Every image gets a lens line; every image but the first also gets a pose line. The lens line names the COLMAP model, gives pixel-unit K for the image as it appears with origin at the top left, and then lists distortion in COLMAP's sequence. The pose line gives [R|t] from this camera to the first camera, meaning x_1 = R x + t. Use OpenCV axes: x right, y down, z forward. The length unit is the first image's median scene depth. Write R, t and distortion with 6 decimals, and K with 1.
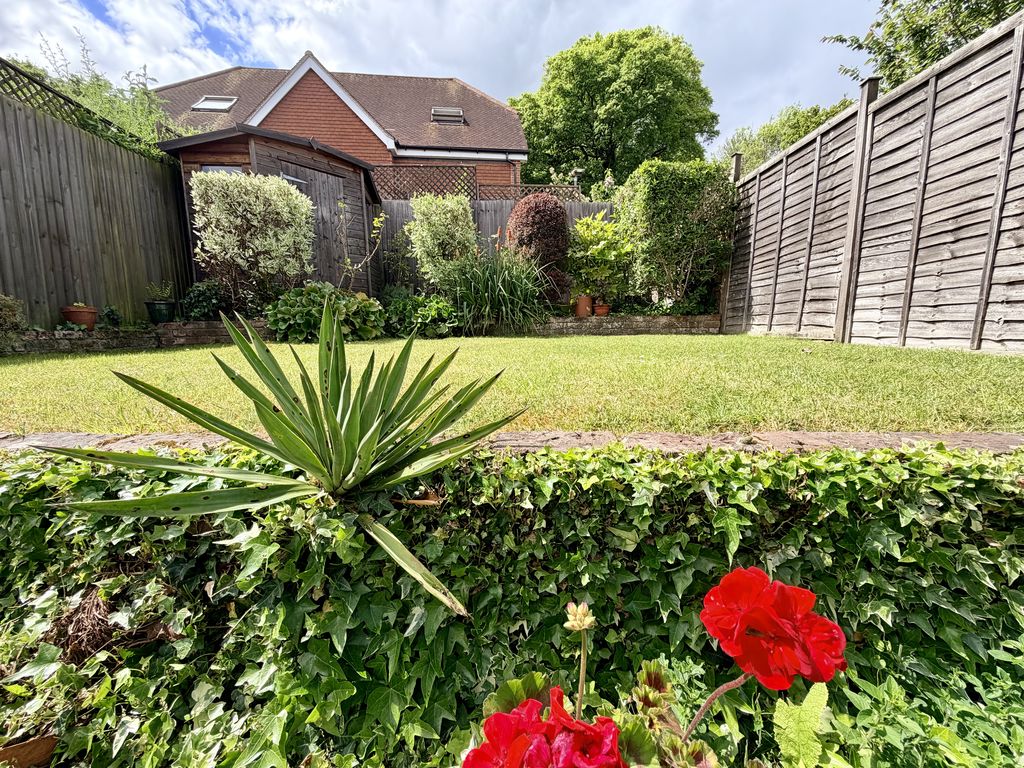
lens RADIAL K [[408.3, 0, 511.3], [0, 408.3, 385.1], [0, 0, 1]] dist [-0.000092, 0.000194]
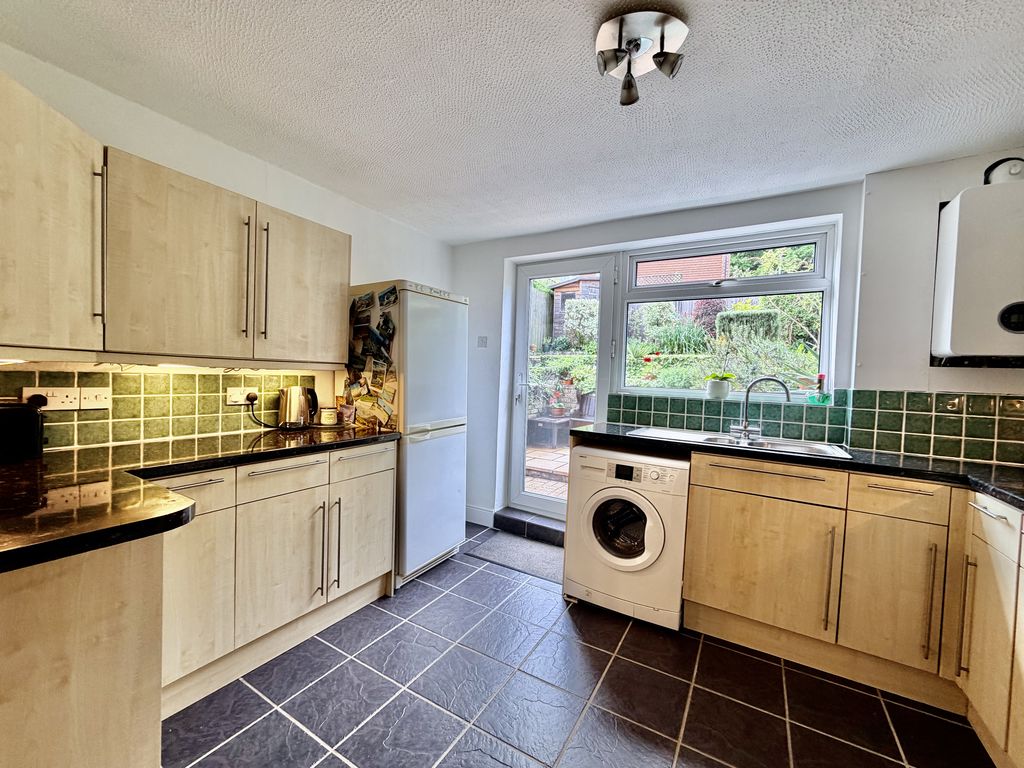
lens RADIAL K [[408.3, 0, 511.3], [0, 408.3, 385.1], [0, 0, 1]] dist [-0.000092, 0.000194]
pose [[0.861466, 0.049877, -0.505359, 0.283236], [-0.110268, 0.989793, -0.090279, 0.287165], [0.495698, 0.133497, 0.858173, -1.215942]]
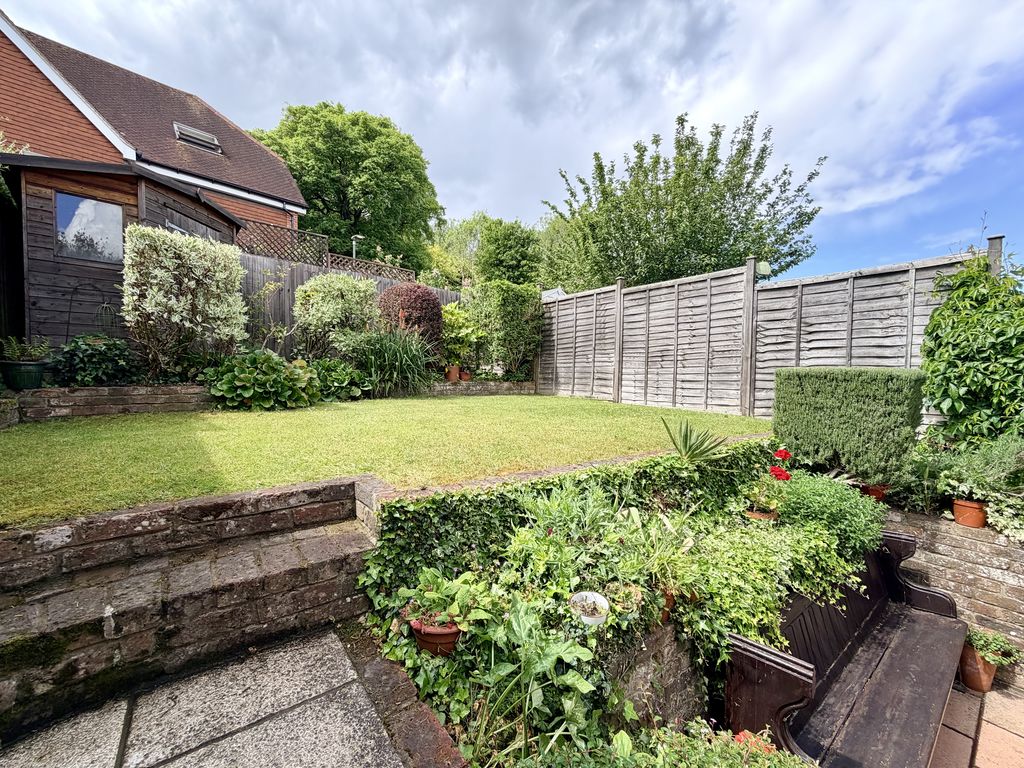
lens RADIAL K [[408.3, 0, 511.3], [0, 408.3, 385.1], [0, 0, 1]] dist [-0.000092, 0.000194]
pose [[0.778600, 0.006391, 0.627488, -0.532313], [0.063867, 0.993949, -0.089371, -0.028666], [-0.624262, 0.109660, 0.773480, -0.132465]]
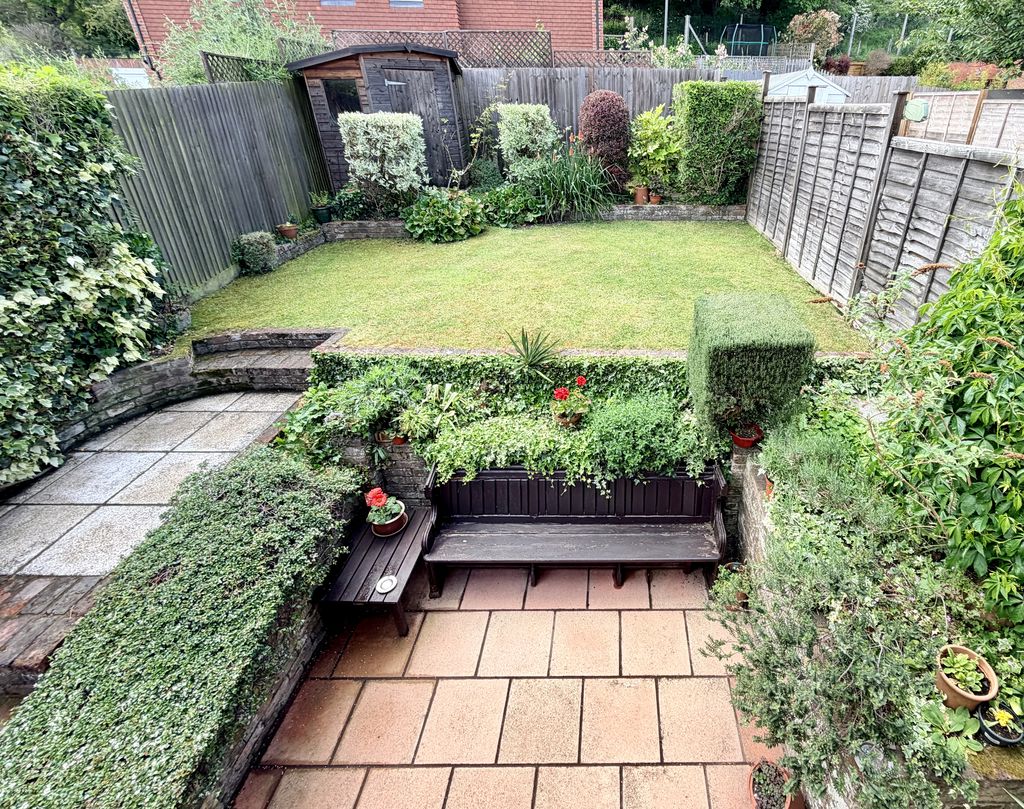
lens RADIAL K [[496.1, 0, 618.8], [0, 496.1, 346.7], [0, 0, 1]] dist [0.000366, 0.000851]
pose [[0.999547, -0.001184, 0.030059, 0.066791], [-0.008372, 0.948799, 0.315769, -0.246402], [-0.028894, -0.315877, 0.948360, -0.622781]]
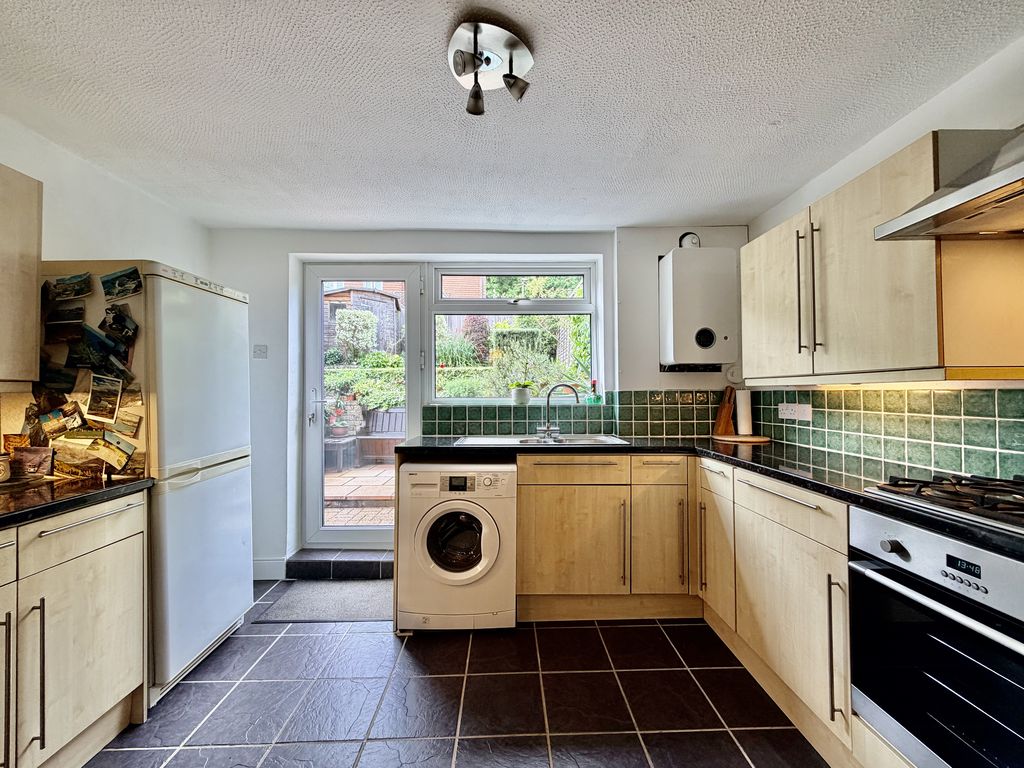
lens RADIAL K [[408.3, 0, 511.3], [0, 408.3, 385.1], [0, 0, 1]] dist [-0.000092, 0.000194]
pose [[0.999670, 0.001165, 0.025661, 0.219419], [0.002840, 0.987834, -0.155485, 0.291069], [-0.025530, 0.155507, 0.987505, -1.211301]]
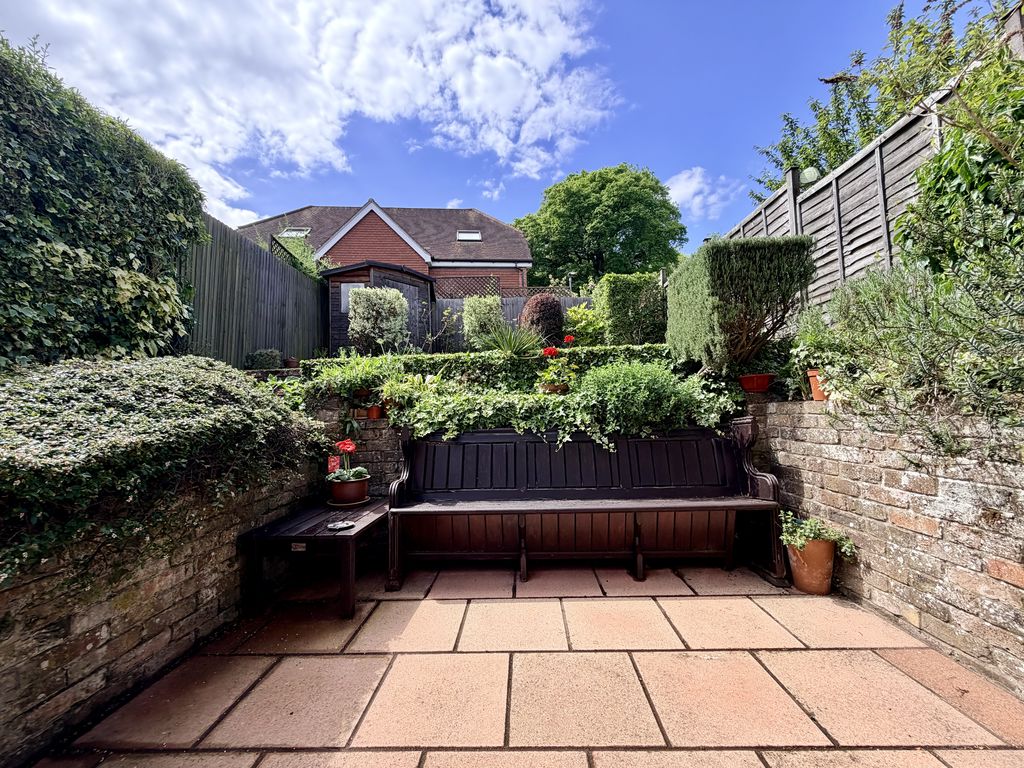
lens RADIAL K [[408.3, 0, 511.3], [0, 408.3, 385.1], [0, 0, 1]] dist [-0.000092, 0.000194]
pose [[0.999695, -0.020916, -0.013155, -0.043838], [0.017772, 0.978539, -0.205293, 0.215920], [0.017167, 0.204997, 0.978612, -0.512635]]
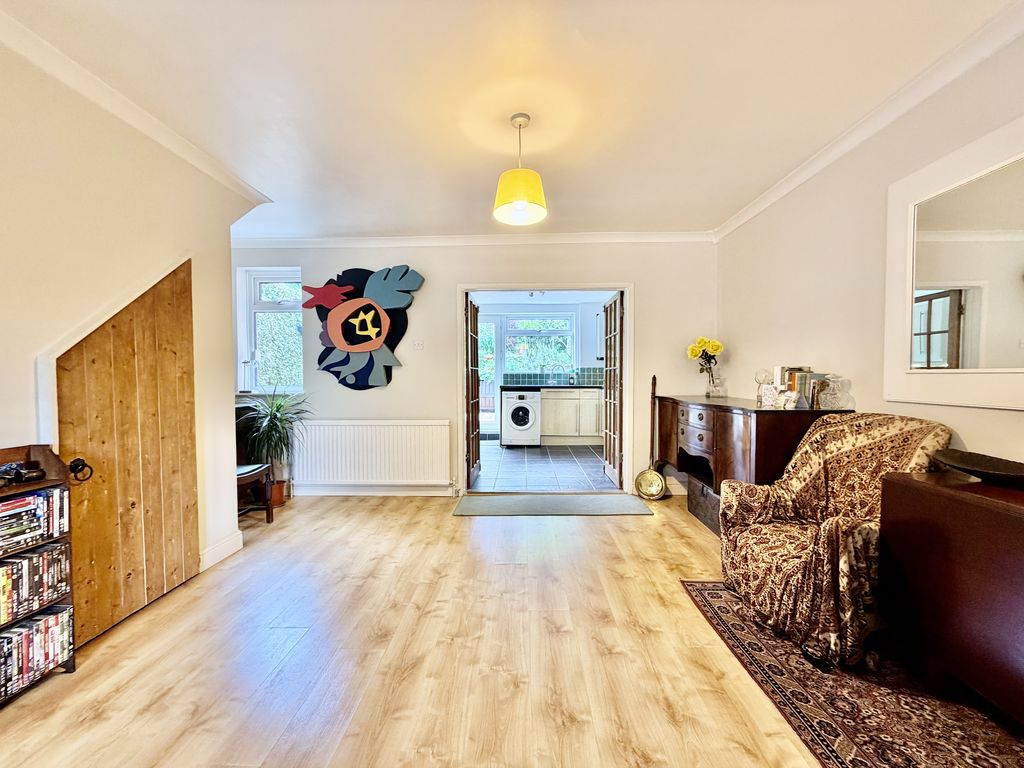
lens RADIAL K [[408.3, 0, 511.3], [0, 408.3, 385.1], [0, 0, 1]] dist [-0.000092, 0.000194]
pose [[0.999867, 0.000358, -0.016284, 0.165195], [-0.002174, 0.993746, -0.111644, 0.427432], [0.016142, 0.111664, 0.993615, -2.042492]]
